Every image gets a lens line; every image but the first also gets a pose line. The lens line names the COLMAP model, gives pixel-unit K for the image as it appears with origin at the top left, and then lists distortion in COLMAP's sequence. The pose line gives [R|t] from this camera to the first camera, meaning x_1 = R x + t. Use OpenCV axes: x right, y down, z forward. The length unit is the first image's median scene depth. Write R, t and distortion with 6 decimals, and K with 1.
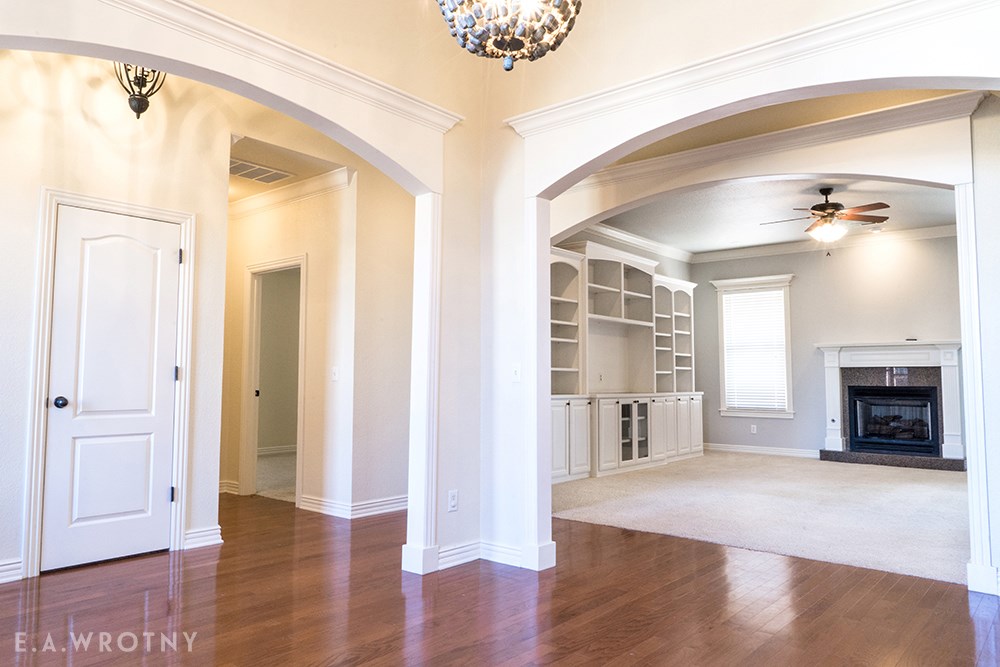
lens RADIAL K [[691.8, 0, 497.1], [0, 691.8, 323.9], [0, 0, 1]] dist [-0.007509, -0.003554]
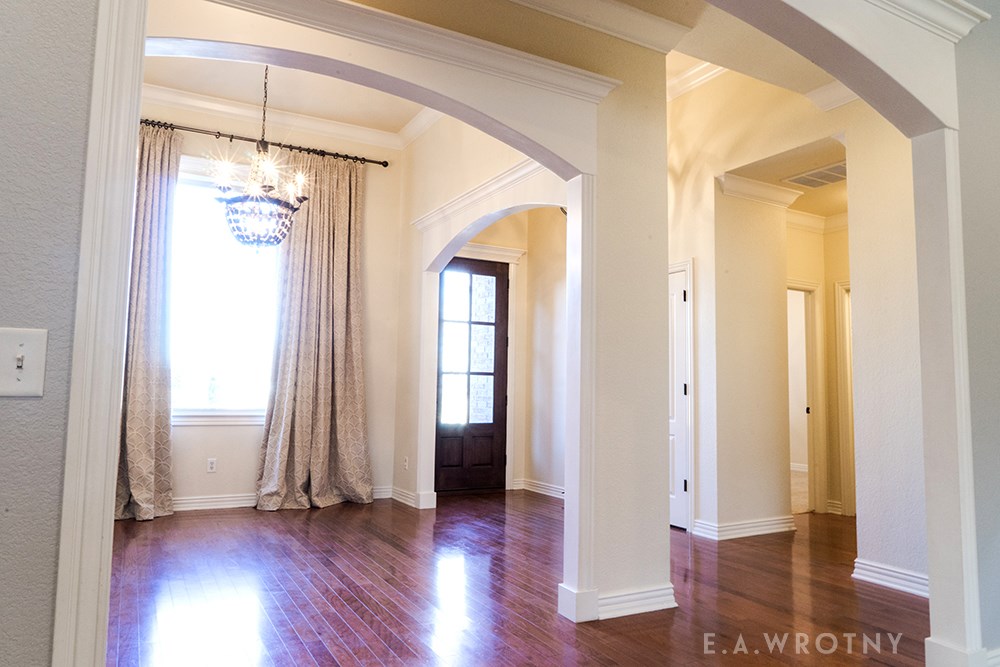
lens RADIAL K [[691.8, 0, 497.1], [0, 691.8, 323.9], [0, 0, 1]] dist [-0.007509, -0.003554]
pose [[-0.364860, -0.103050, -0.925342, 0.403112], [0.049547, 0.990299, -0.129820, 0.048463], [0.929743, -0.093214, -0.356214, 0.547724]]
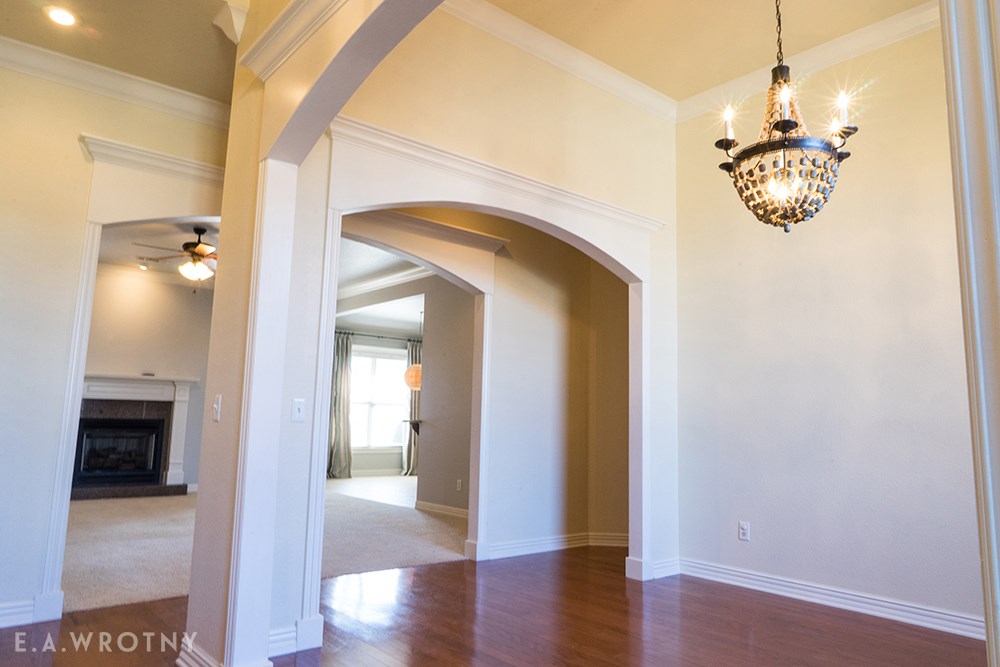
lens RADIAL K [[677.8, 0, 501.8], [0, 677.8, 325.1], [0, 0, 1]] dist [-0.001475, -0.001323]
pose [[0.168109, 0.135997, 0.976342, -0.335968], [-0.096248, 0.987970, -0.121045, 0.021215], [-0.981058, -0.073623, 0.179176, 0.286238]]
